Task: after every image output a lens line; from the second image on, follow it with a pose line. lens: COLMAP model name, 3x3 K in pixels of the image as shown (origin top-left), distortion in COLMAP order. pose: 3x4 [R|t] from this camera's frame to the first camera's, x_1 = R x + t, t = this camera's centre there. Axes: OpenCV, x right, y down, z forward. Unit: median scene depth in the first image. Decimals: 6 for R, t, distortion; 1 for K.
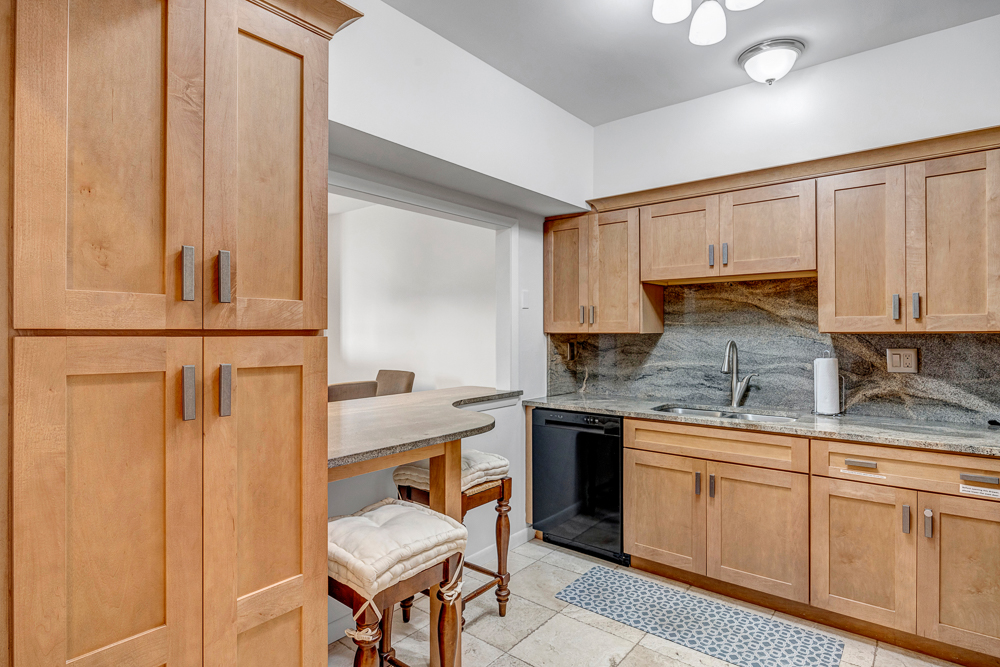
lens RADIAL K [[533.7, 0, 493.9], [0, 533.7, 330.0], [0, 0, 1]] dist [-0.006405, 0.001549]
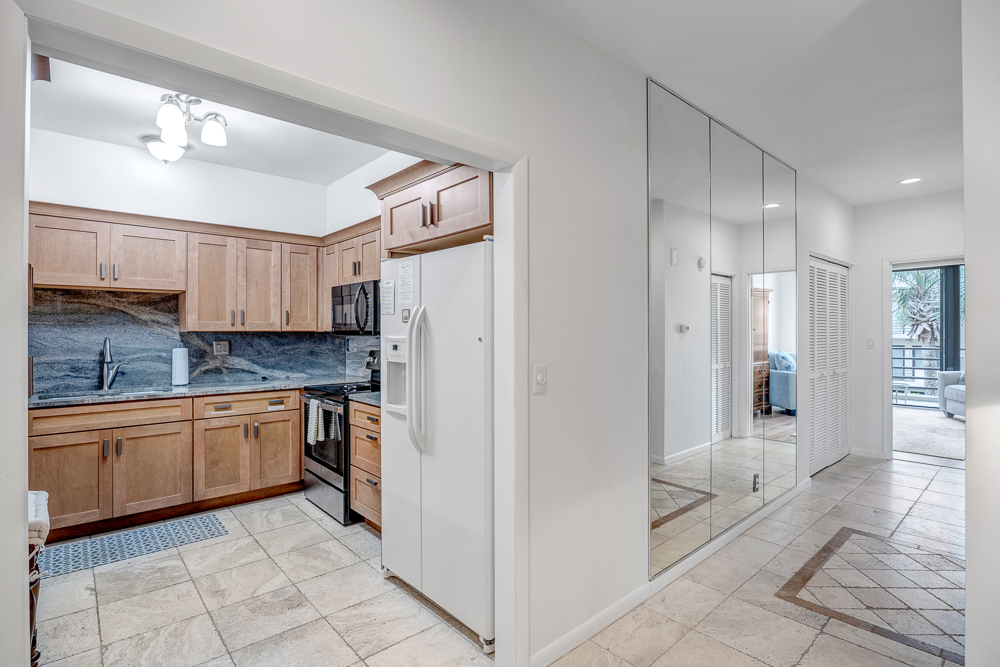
lens RADIAL K [[484.9, 0, 491.7], [0, 484.9, 332.6], [0, 0, 1]] dist [-0.006319, -0.000298]
pose [[0.173225, -0.001219, 0.984882, -0.594968], [-0.005393, 0.999983, 0.002186, 0.000646], [-0.984868, -0.005690, 0.173215, -0.116919]]
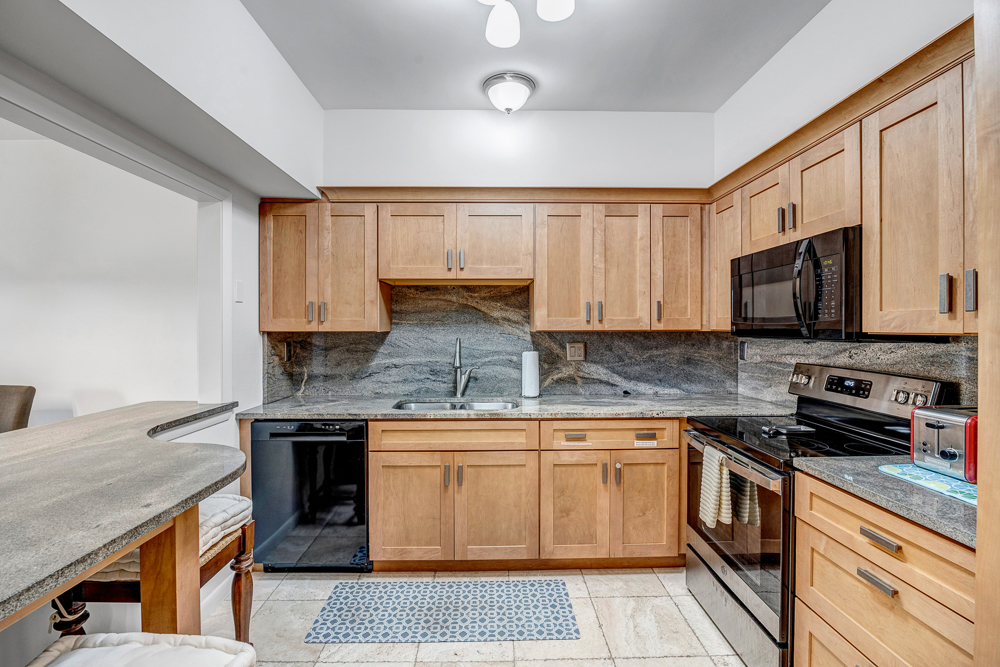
lens RADIAL K [[447.4, 0, 504.3], [0, 447.4, 331.8], [0, 0, 1]] dist [-0.018637, 0.002640]
pose [[0.755429, -0.004743, 0.655214, -0.104698], [-0.002241, 0.999949, 0.009823, -0.003000], [-0.655227, -0.008889, 0.755380, 0.261044]]
